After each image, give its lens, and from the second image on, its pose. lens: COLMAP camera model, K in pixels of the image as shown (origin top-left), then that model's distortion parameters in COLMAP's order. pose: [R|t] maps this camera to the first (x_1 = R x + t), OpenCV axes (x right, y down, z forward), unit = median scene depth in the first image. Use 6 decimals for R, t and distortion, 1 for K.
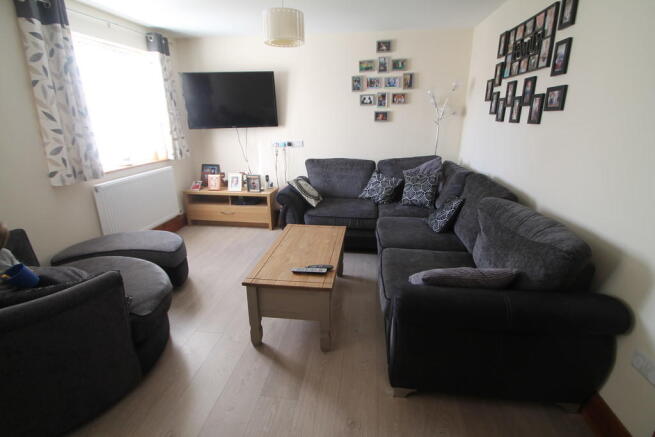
lens RADIAL K [[322.8, 0, 327.5], [0, 322.8, 218.5], [0, 0, 1]] dist [-0.000901, -0.013413]
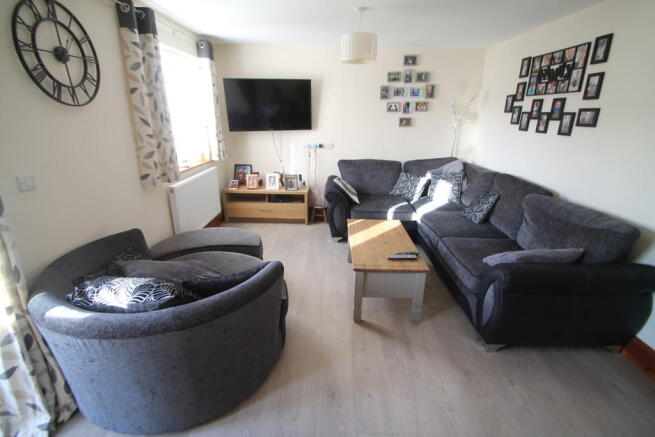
lens RADIAL K [[315.0, 0, 327.5], [0, 315.0, 218.5], [0, 0, 1]] dist [0.001297, -0.013240]
pose [[0.993142, -0.020718, 0.115065, -0.353520], [0.018786, 0.999664, 0.017852, -0.006494], [-0.115396, -0.015568, 0.993198, -0.100477]]
